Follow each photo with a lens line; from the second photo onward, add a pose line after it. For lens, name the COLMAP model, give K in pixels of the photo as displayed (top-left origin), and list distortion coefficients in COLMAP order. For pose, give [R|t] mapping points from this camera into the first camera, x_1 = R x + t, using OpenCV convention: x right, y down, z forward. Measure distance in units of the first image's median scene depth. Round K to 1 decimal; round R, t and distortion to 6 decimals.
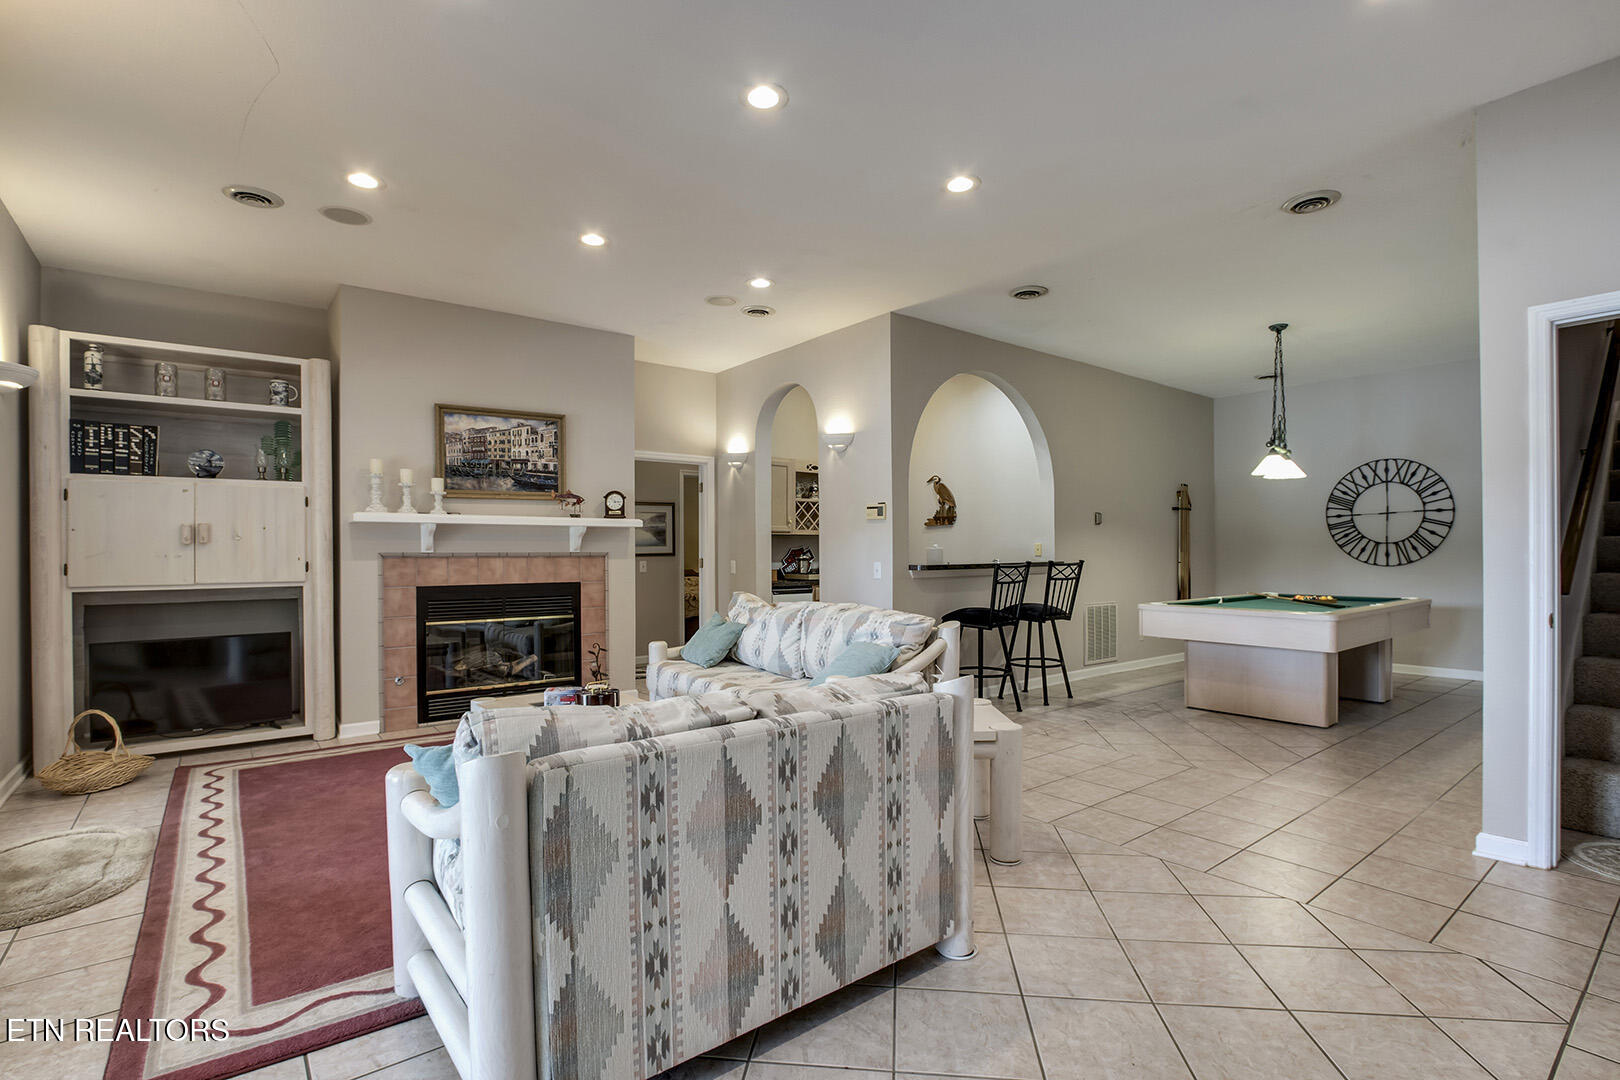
lens RADIAL K [[765.0, 0, 811.0], [0, 765.0, 548.5], [0, 0, 1]] dist [-0.027841, 0.004226]
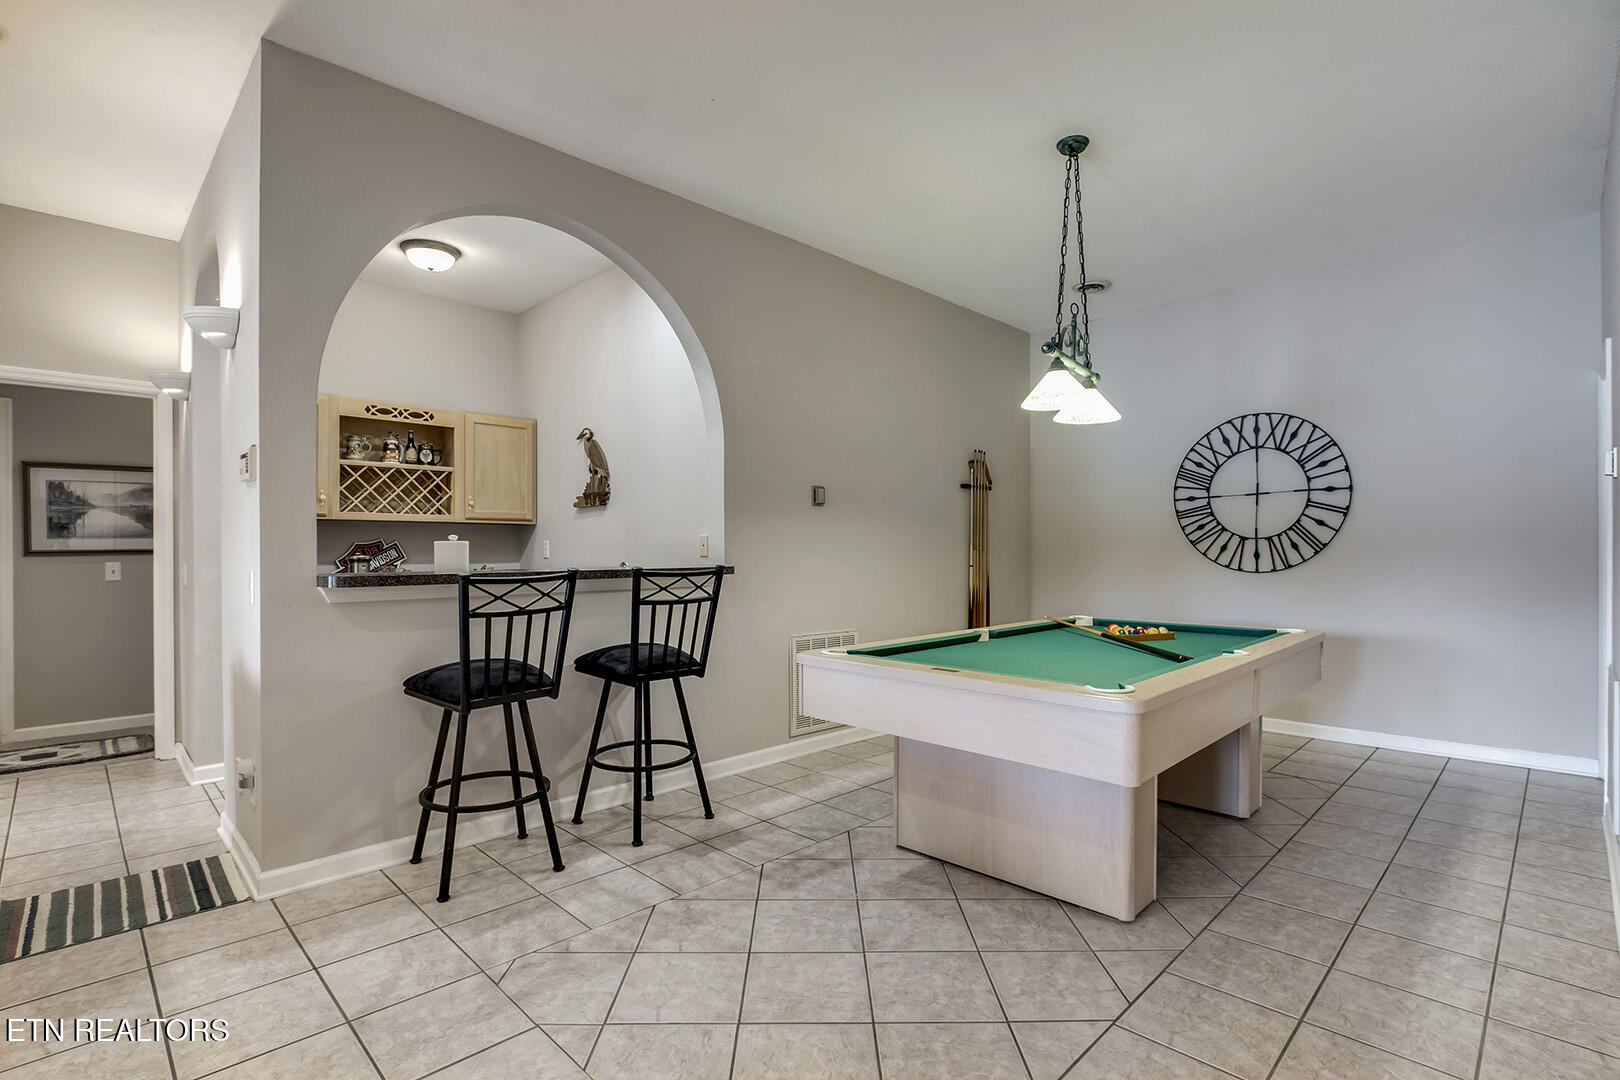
lens RADIAL K [[765.0, 0, 811.9], [0, 765.0, 548.4], [0, 0, 1]] dist [-0.027841, 0.004226]
pose [[0.992843, 0.003687, 0.119368, 0.374081], [-0.004165, 0.999984, 0.003757, 0.001002], [-0.119352, -0.004227, 0.992843, 0.485219]]
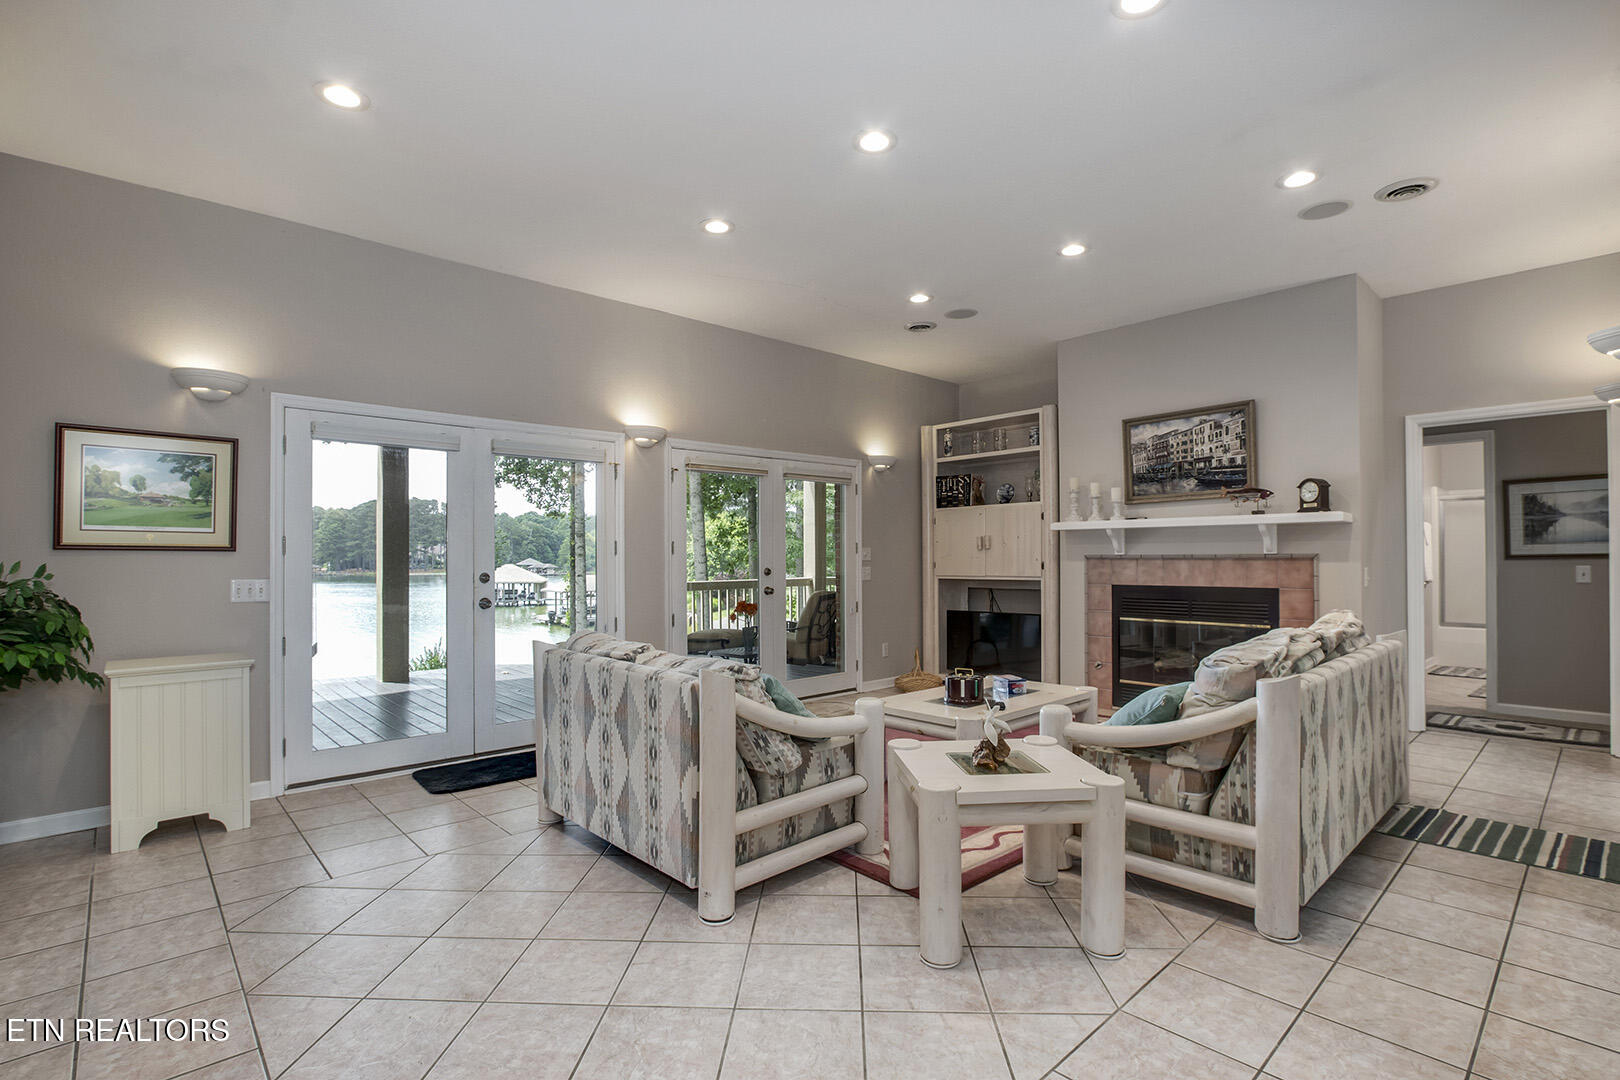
lens RADIAL K [[765.0, 0, 807.4], [0, 765.0, 544.4], [0, 0, 1]] dist [-0.027841, 0.004226]
pose [[0.073144, -0.012347, -0.997245, 0.522667], [0.009460, 0.999887, -0.011686, -0.000898], [0.997277, -0.008579, 0.073253, 0.418655]]
